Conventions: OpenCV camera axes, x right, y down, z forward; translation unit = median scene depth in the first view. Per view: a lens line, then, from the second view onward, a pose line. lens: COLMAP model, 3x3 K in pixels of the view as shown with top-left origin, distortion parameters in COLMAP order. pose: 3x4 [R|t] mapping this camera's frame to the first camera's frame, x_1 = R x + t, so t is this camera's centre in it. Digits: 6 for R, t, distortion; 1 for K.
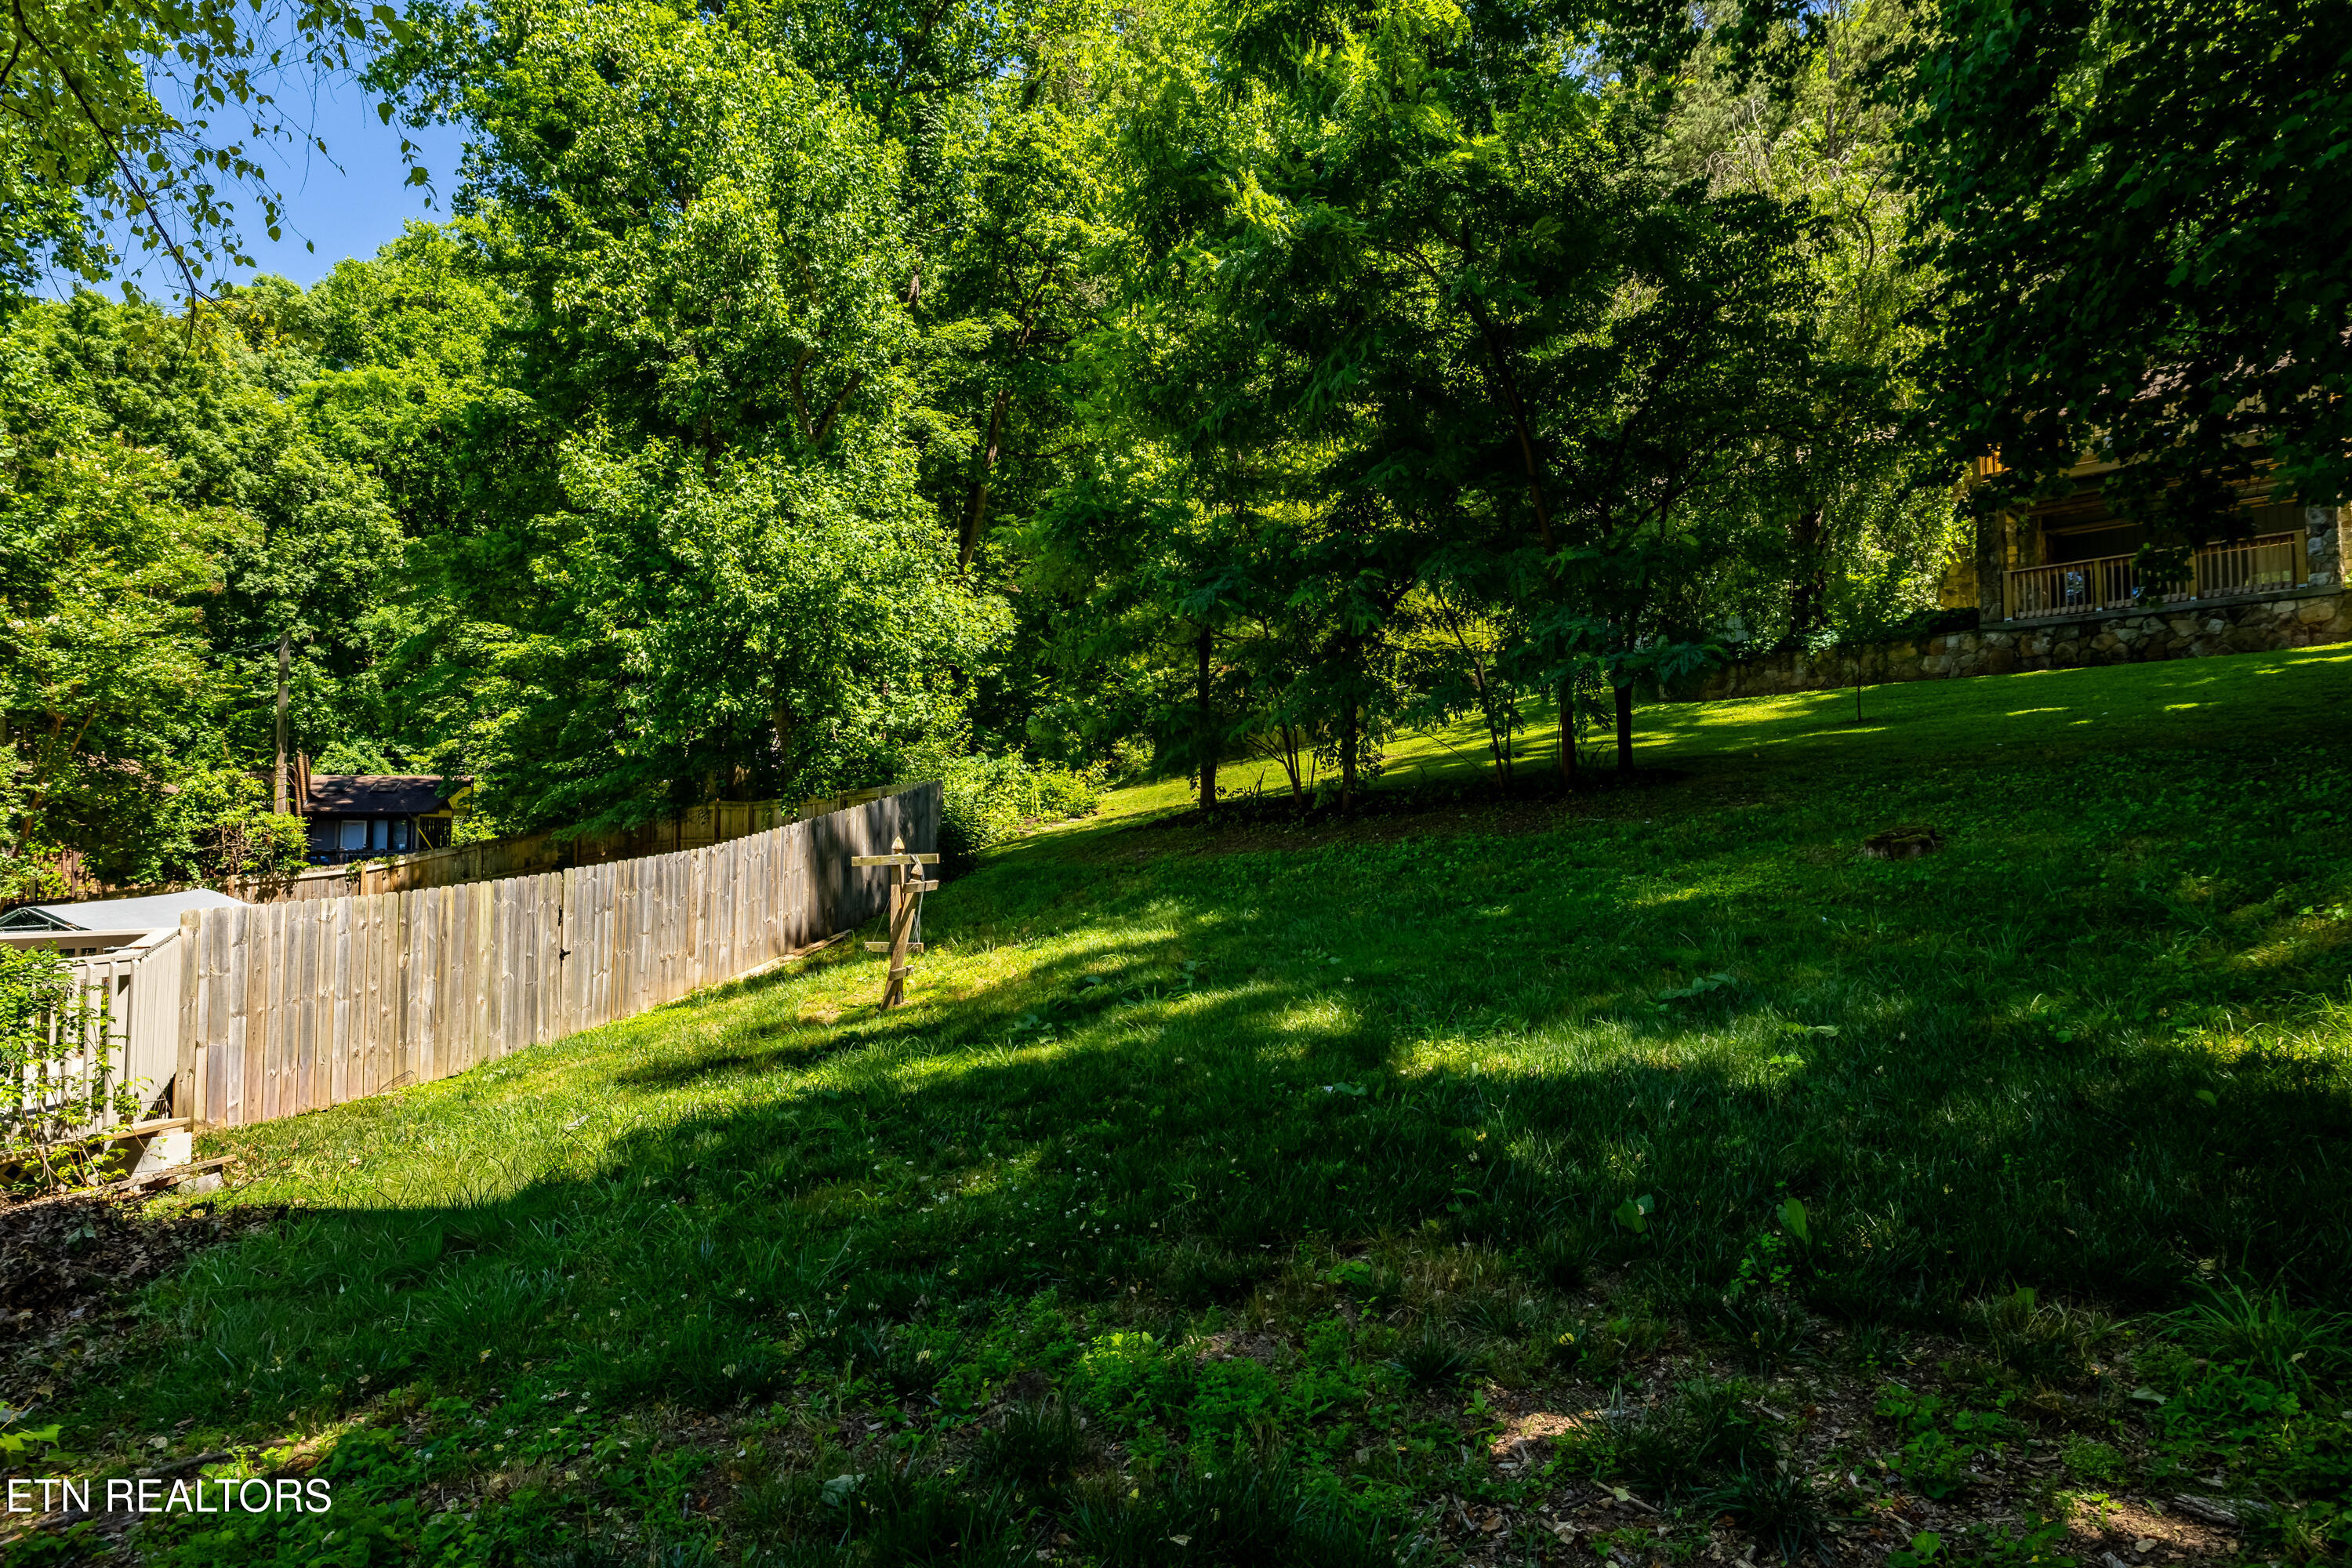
lens RADIAL K [[1253.8, 0, 1190.4], [0, 1253.8, 769.8], [0, 0, 1]] dist [0.003873, -0.004658]
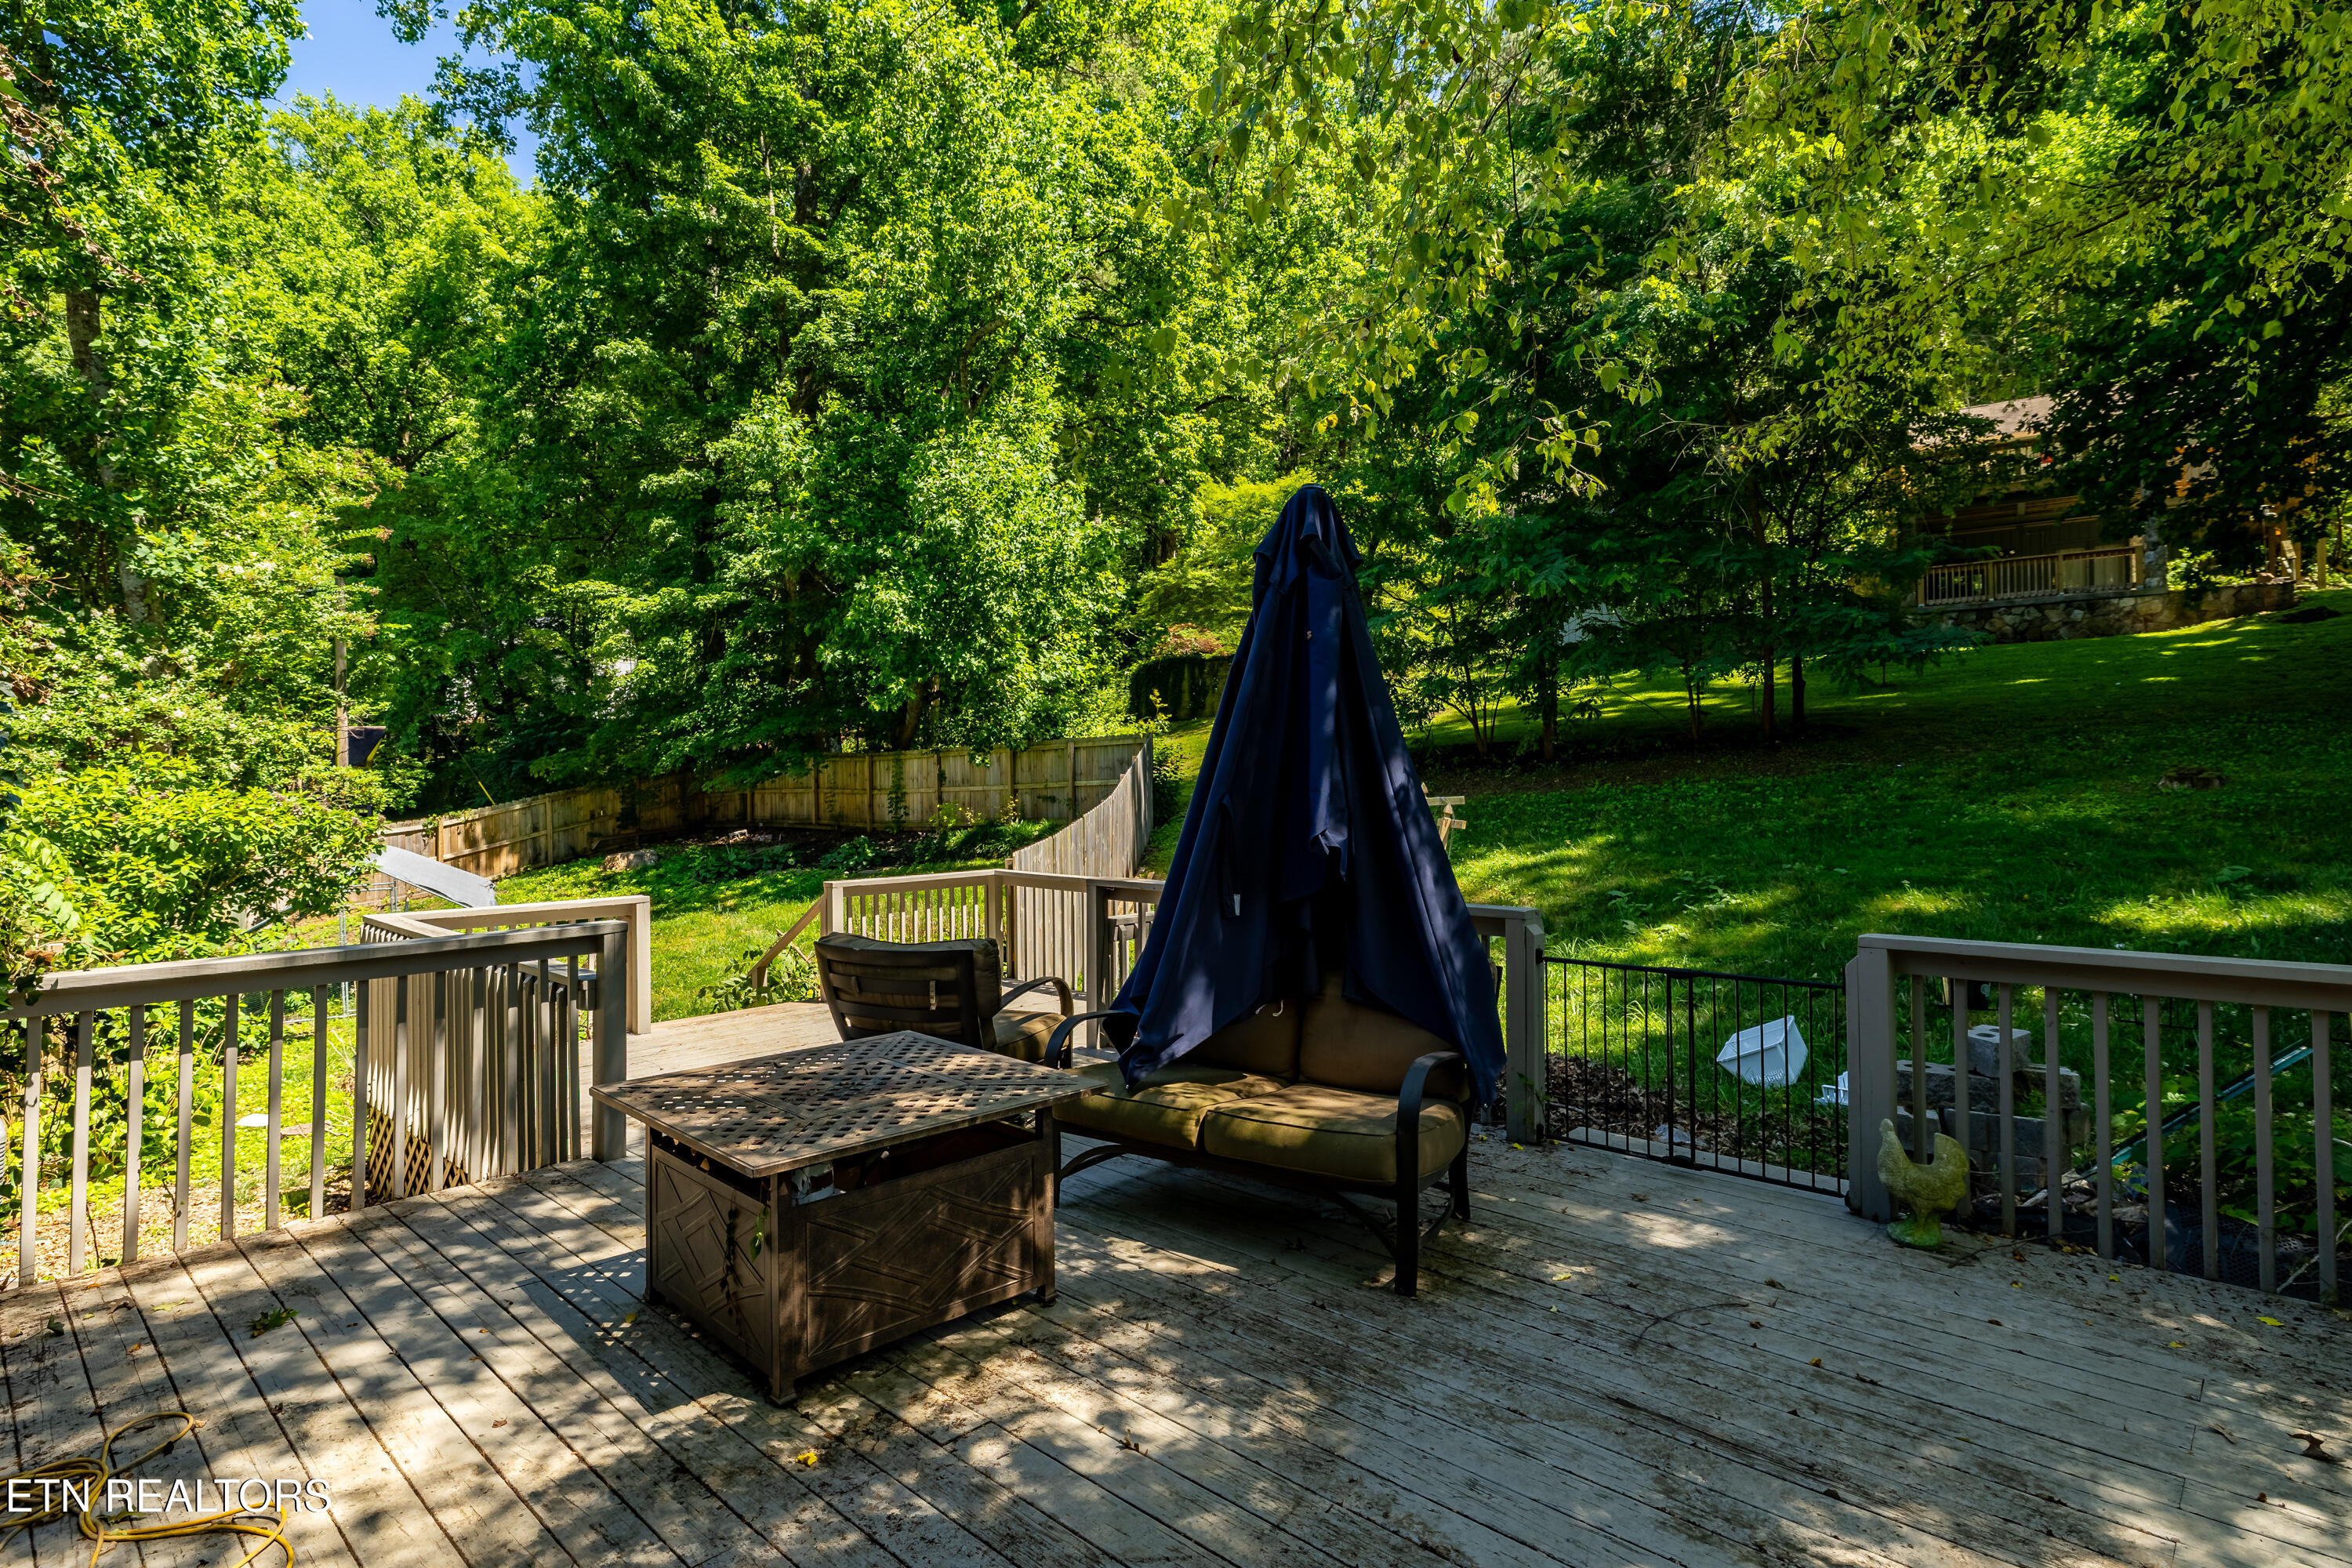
lens RADIAL K [[1201.7, 0, 1187.6], [0, 1201.7, 756.1], [0, 0, 1]] dist [0.001115, -0.003425]
pose [[0.975024, -0.006585, 0.222001, -0.299829], [-0.000713, 0.999462, 0.032776, -0.004173], [-0.222098, -0.032116, 0.974495, -0.032403]]
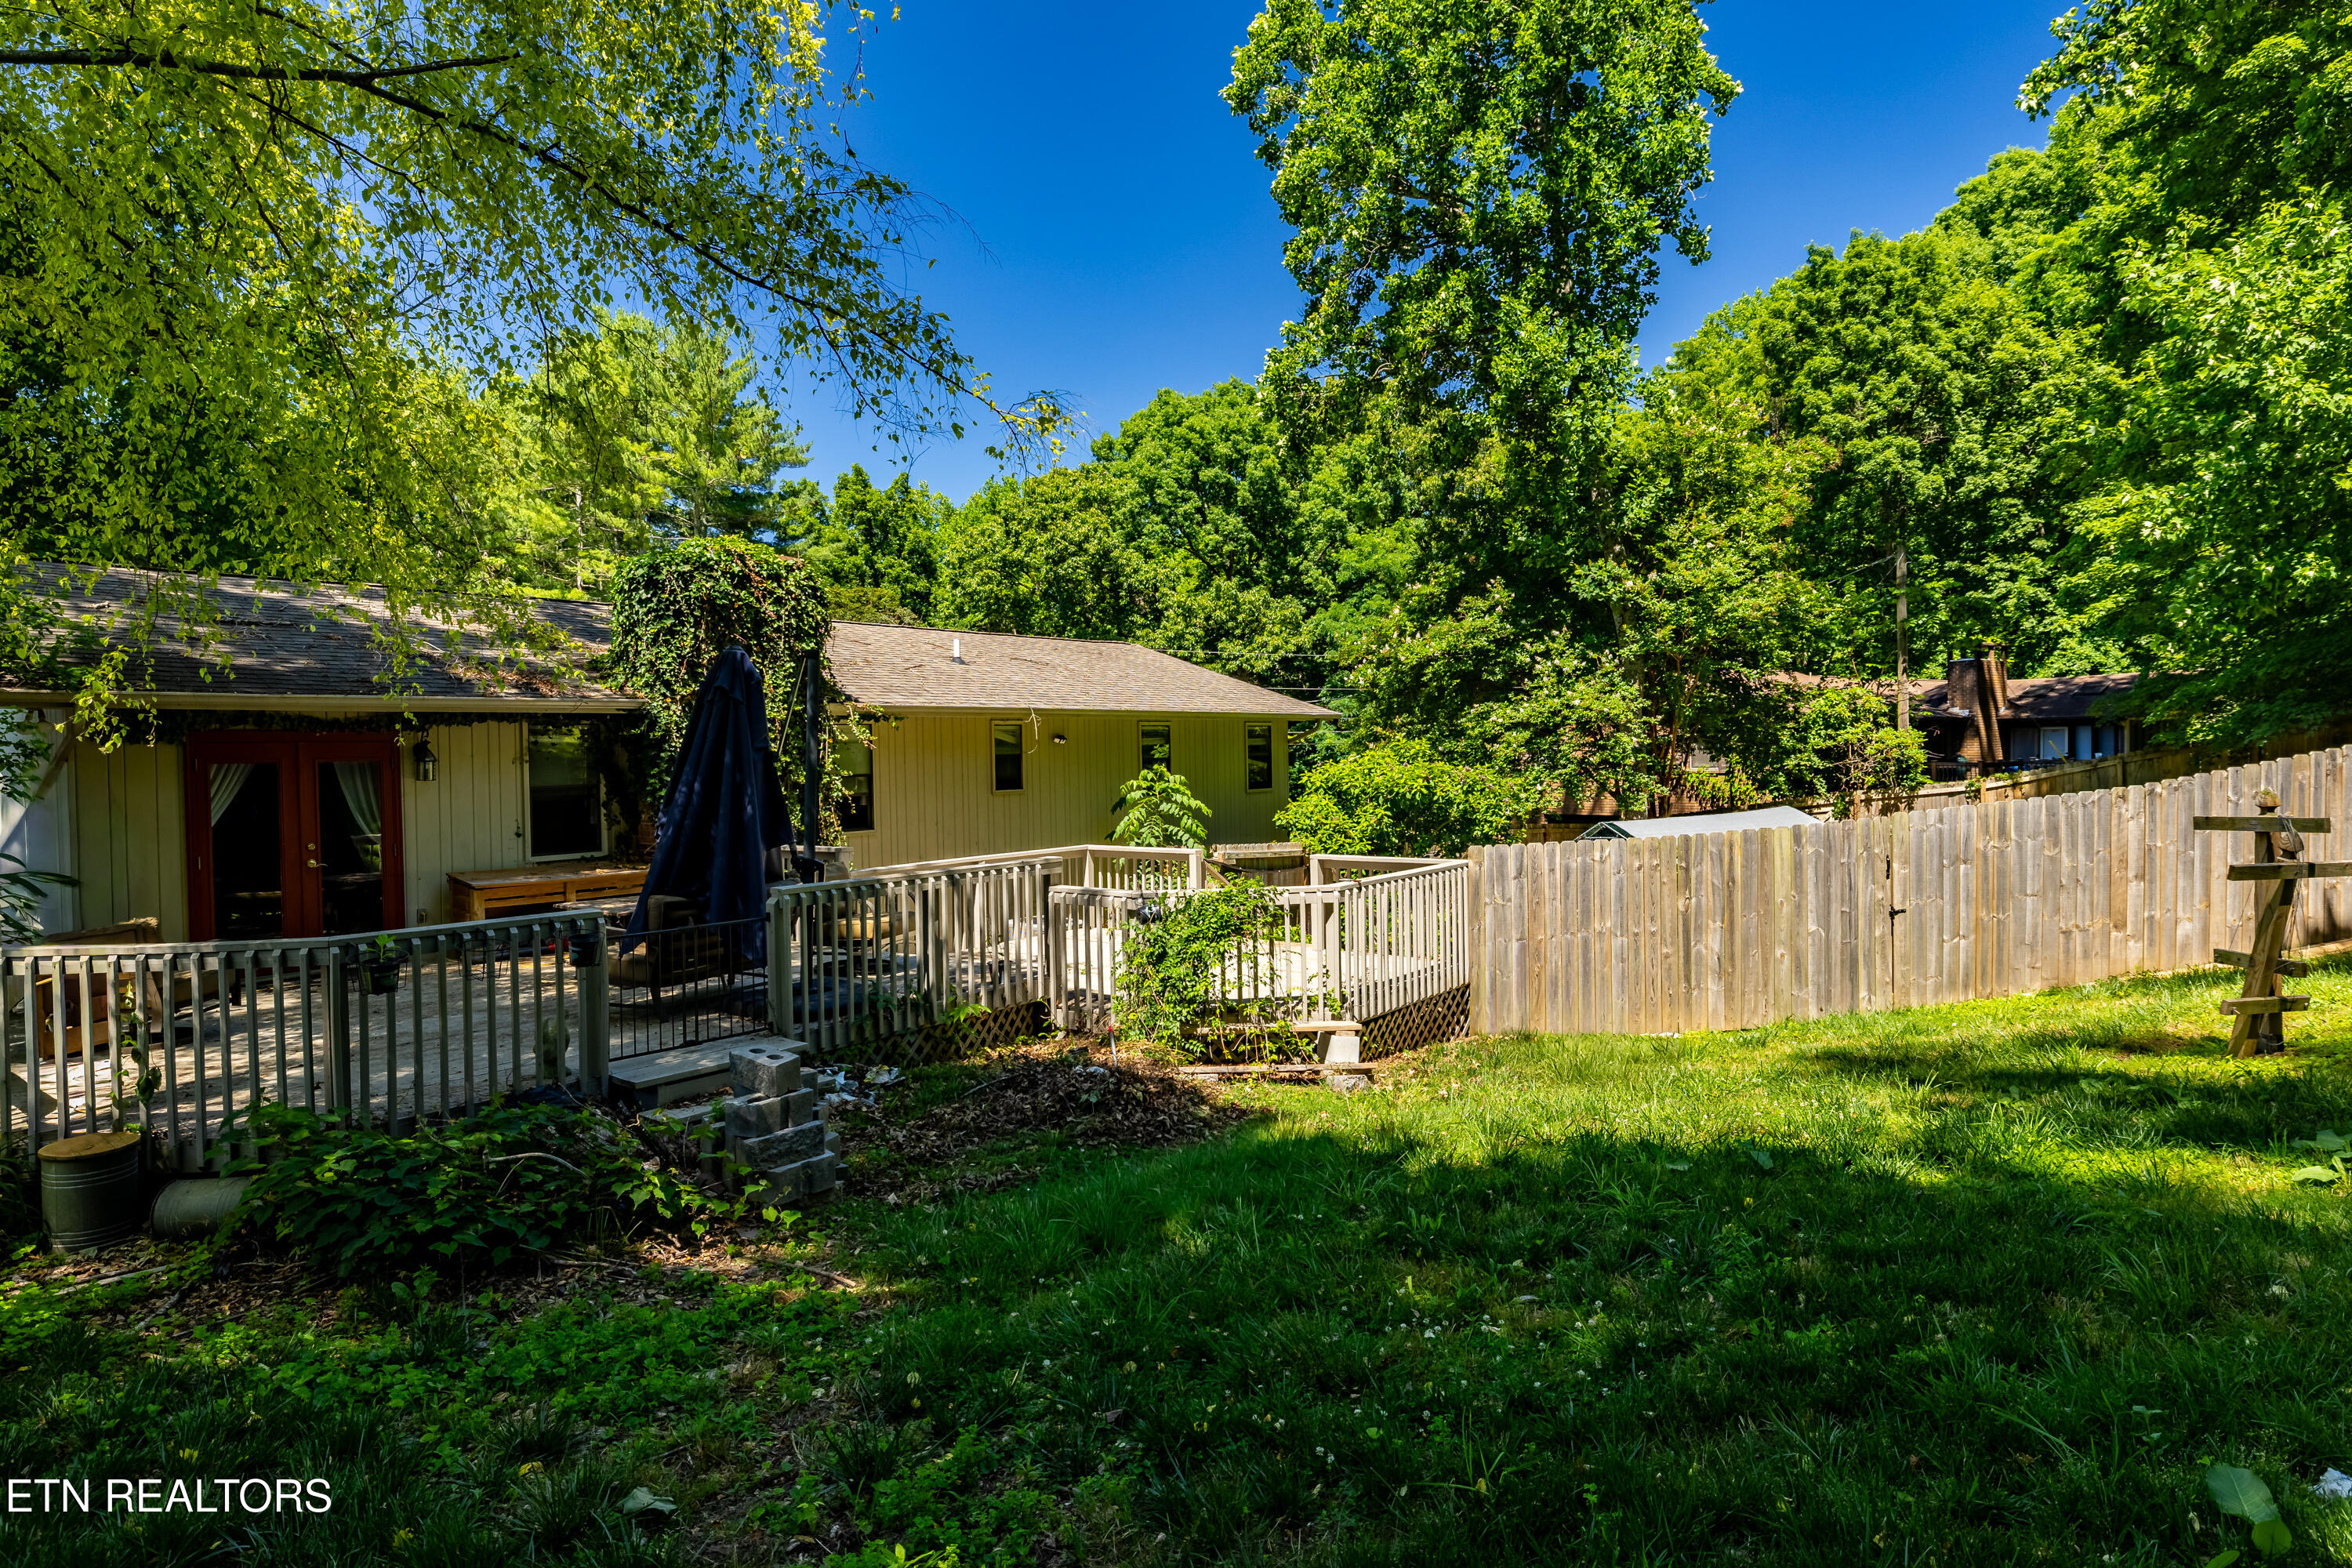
lens RADIAL K [[1319.6, 0, 1153.4], [0, 1319.6, 772.7], [0, 0, 1]] dist [-0.000121, 0.005558]
pose [[0.300226, 0.009397, -0.953822, 0.094466], [0.070482, 0.996999, 0.032008, -0.005720], [0.951260, -0.076837, 0.298663, 0.117575]]
